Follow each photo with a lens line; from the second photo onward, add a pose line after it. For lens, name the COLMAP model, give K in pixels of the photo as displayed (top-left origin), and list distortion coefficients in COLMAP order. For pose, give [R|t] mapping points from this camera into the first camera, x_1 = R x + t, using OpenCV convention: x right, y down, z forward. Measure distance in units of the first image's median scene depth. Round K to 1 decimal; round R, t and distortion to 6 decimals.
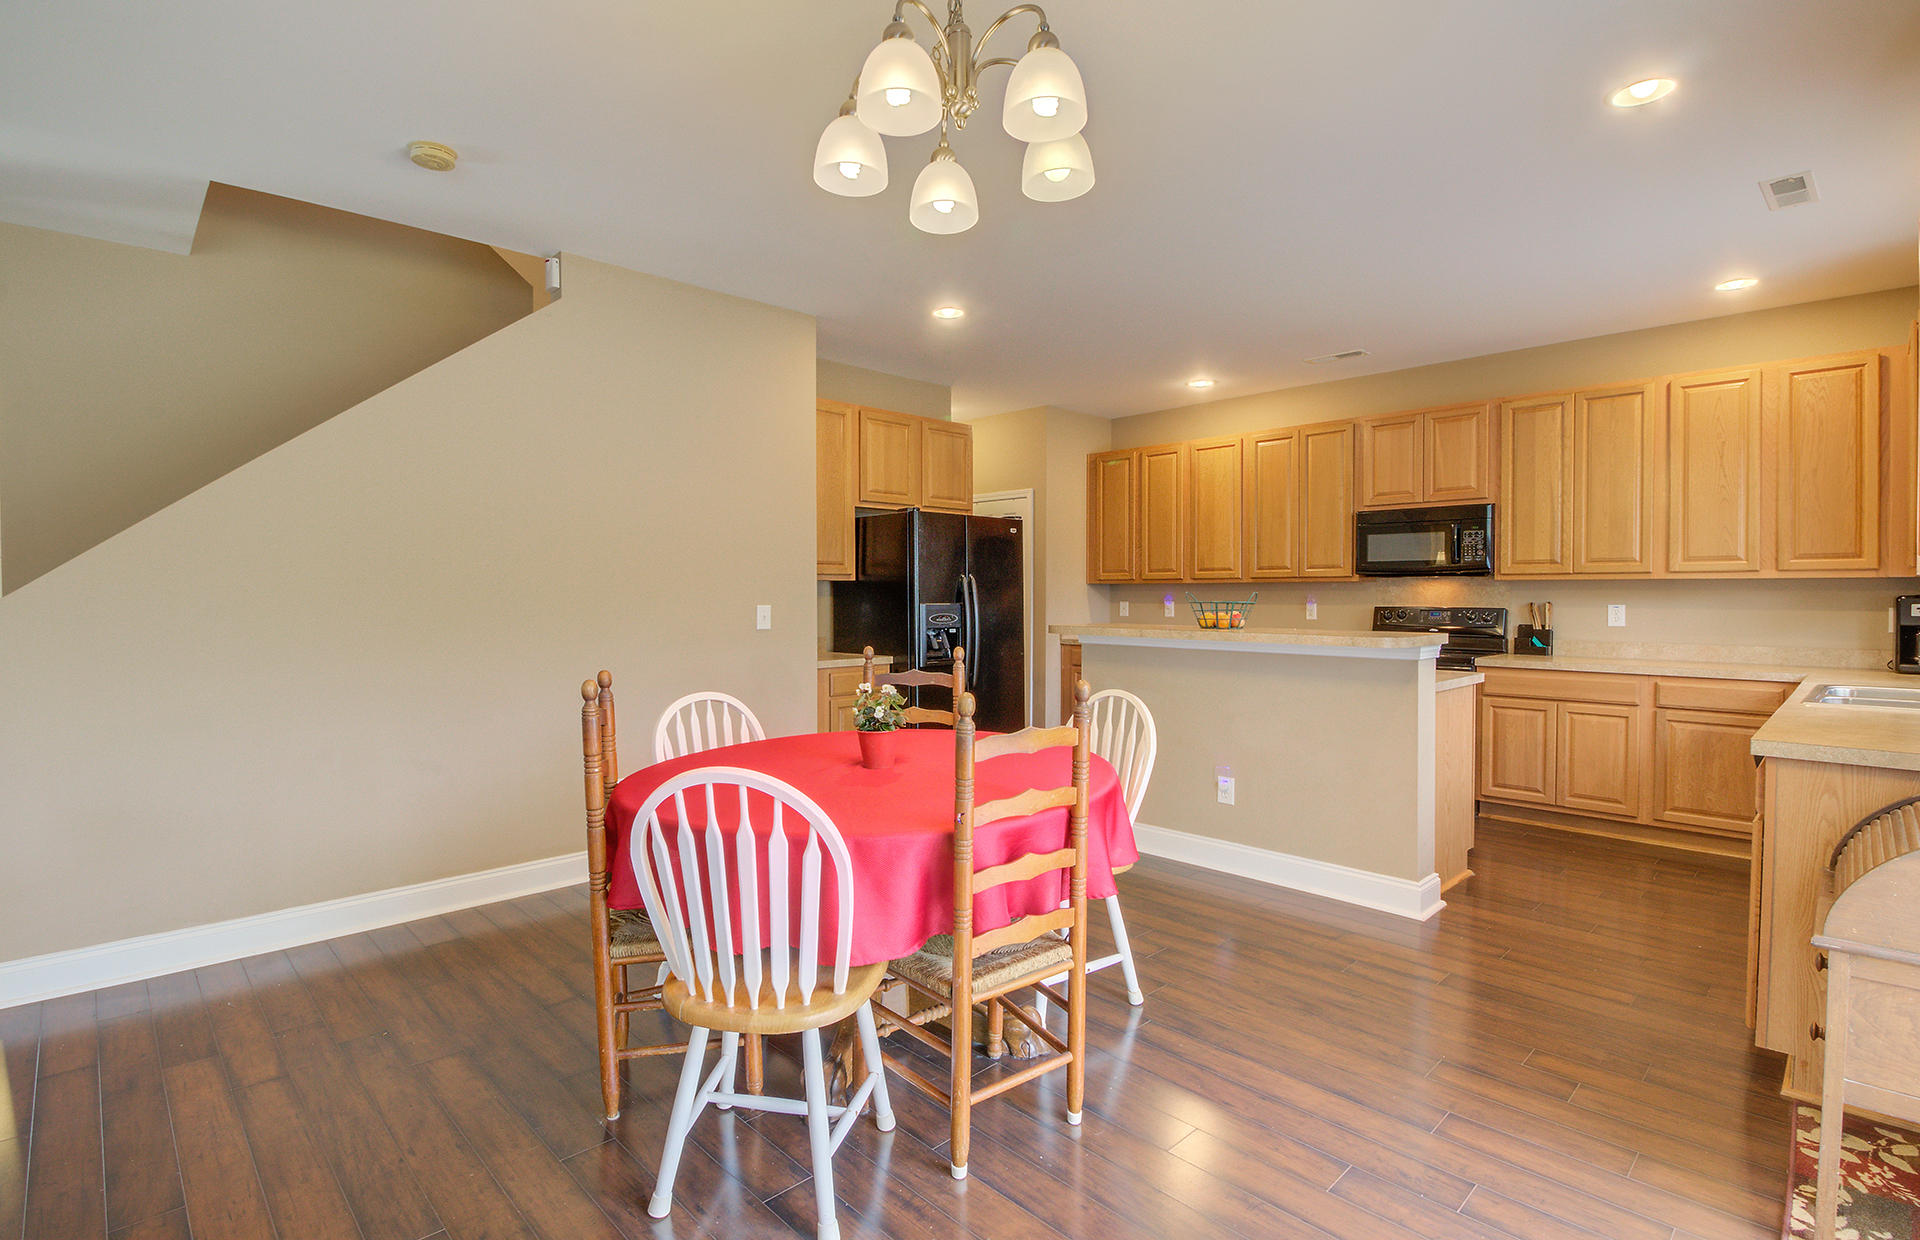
lens RADIAL K [[920.1, 0, 929.5], [0, 920.1, 617.7], [0, 0, 1]] dist [-0.020190, -0.006877]
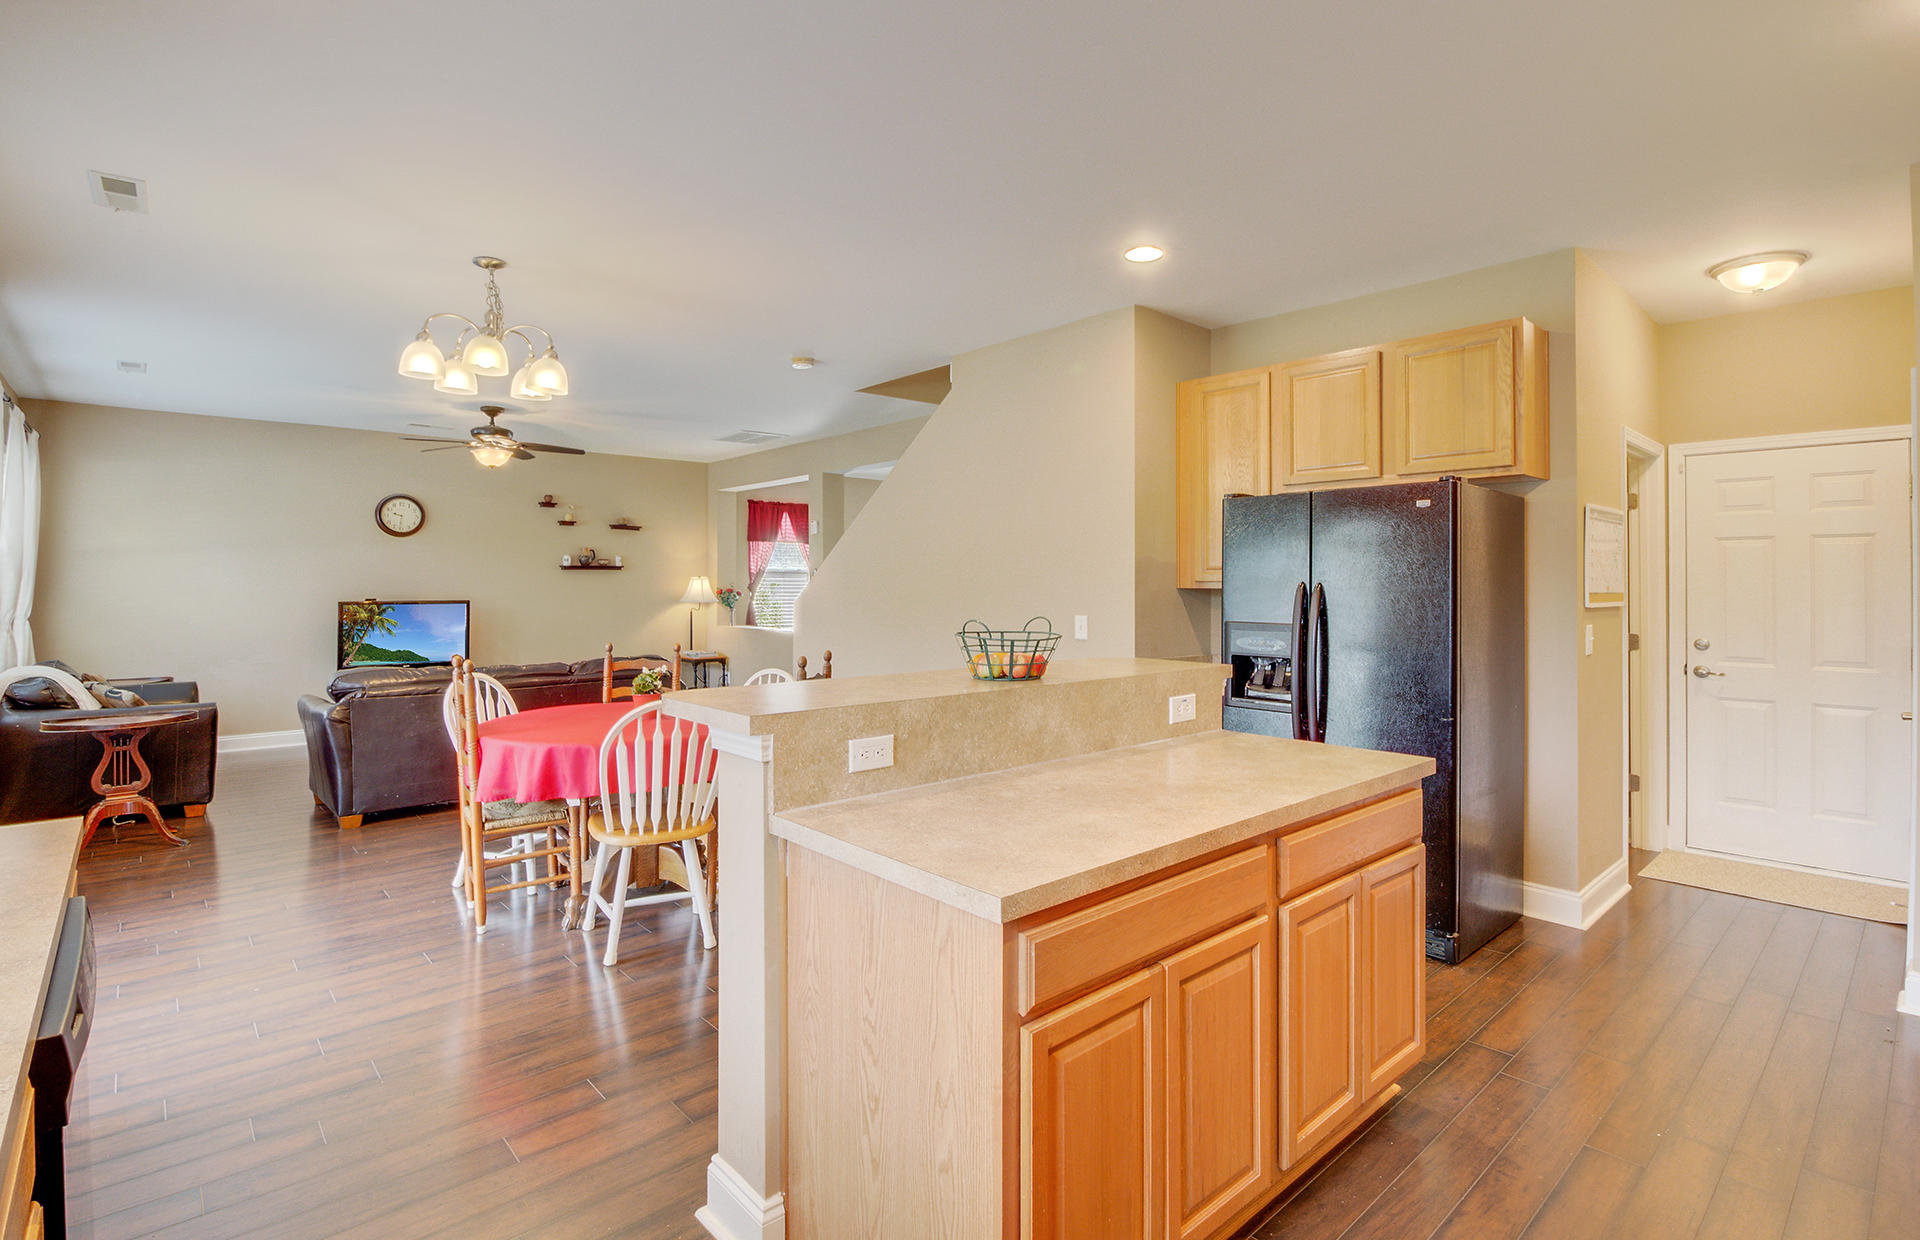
lens RADIAL K [[927.3, 0, 934.5], [0, 927.3, 576.6], [0, 0, 1]] dist [-0.018073, -0.001099]
pose [[-0.036214, -0.002837, -0.999340, 0.780107], [-0.029866, 0.999552, -0.001755, -0.044687], [0.998898, 0.029783, -0.036283, 0.815919]]
